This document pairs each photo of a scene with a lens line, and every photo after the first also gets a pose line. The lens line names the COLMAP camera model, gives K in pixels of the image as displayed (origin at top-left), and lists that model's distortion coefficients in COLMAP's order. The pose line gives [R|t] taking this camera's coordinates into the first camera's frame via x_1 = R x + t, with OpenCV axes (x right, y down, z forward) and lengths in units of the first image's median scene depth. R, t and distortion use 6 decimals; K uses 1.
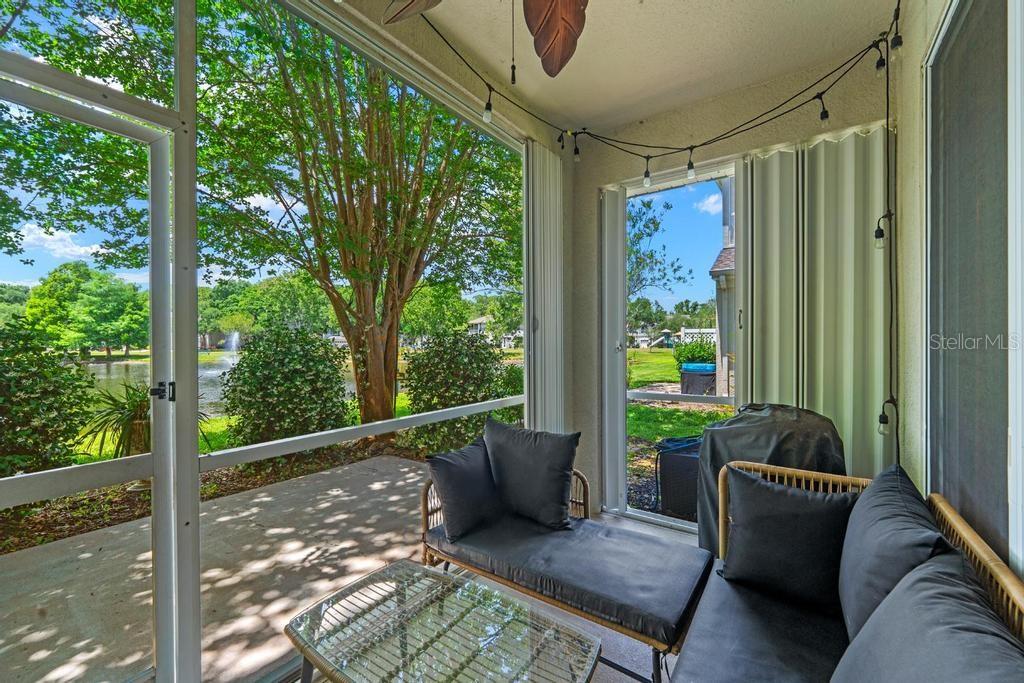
lens RADIAL K [[414.9, 0, 511.2], [0, 414.9, 343.3], [0, 0, 1]] dist [0.000355, -0.000891]
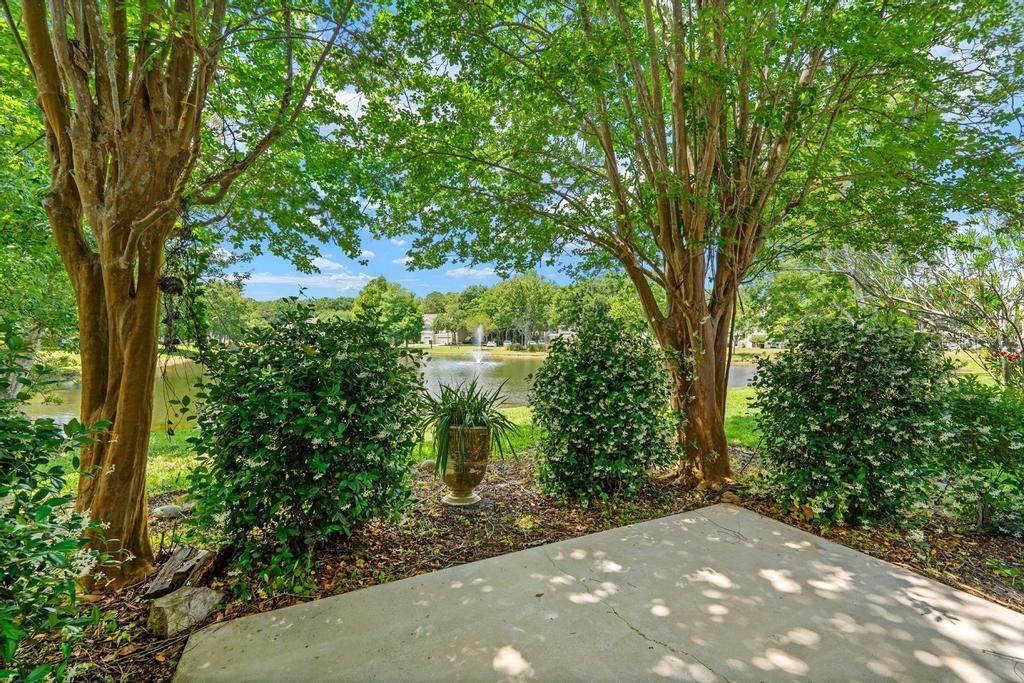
lens RADIAL K [[413.8, 0, 516.1], [0, 413.8, 336.7], [0, 0, 1]] dist [-0.000025, -0.000155]
pose [[0.884759, 0.005402, -0.466018, -0.275139], [-0.010021, 0.999922, -0.007434, 0.000191], [0.465942, 0.011247, 0.884744, 0.205569]]
